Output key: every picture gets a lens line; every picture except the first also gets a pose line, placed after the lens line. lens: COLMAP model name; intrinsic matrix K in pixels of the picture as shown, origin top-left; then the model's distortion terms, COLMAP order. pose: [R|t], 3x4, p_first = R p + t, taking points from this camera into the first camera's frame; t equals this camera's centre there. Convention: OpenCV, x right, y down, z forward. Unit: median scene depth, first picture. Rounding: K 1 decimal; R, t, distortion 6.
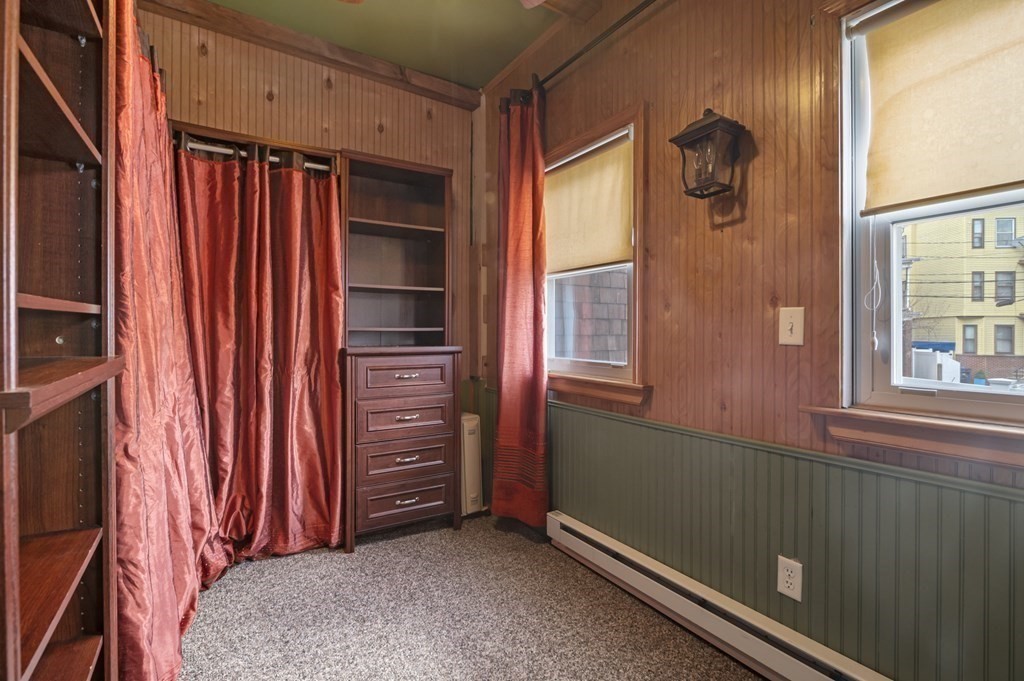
lens RADIAL K [[493.4, 0, 513.7], [0, 493.4, 337.0], [0, 0, 1]] dist [-0.003739, -0.003905]
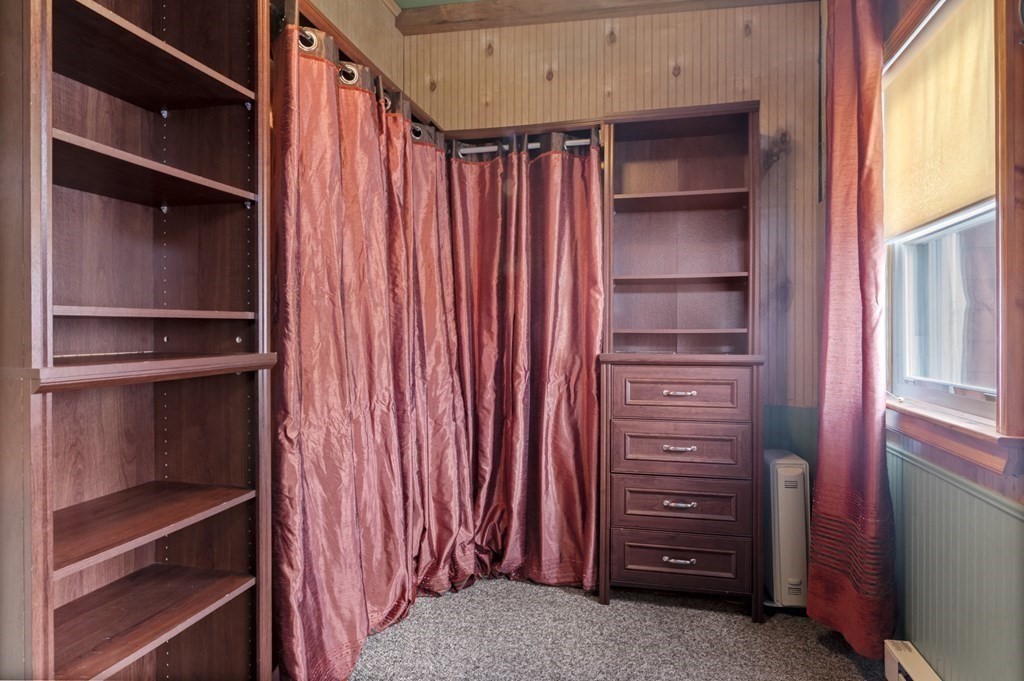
lens RADIAL K [[642.2, 0, 508.5], [0, 642.2, 337.8], [0, 0, 1]] dist [-0.001930, -0.000682]
pose [[0.684192, -0.000418, -0.729302, 0.335978], [-0.006434, 0.999957, -0.006610, 0.003118], [0.729274, 0.009215, 0.684160, 0.148500]]
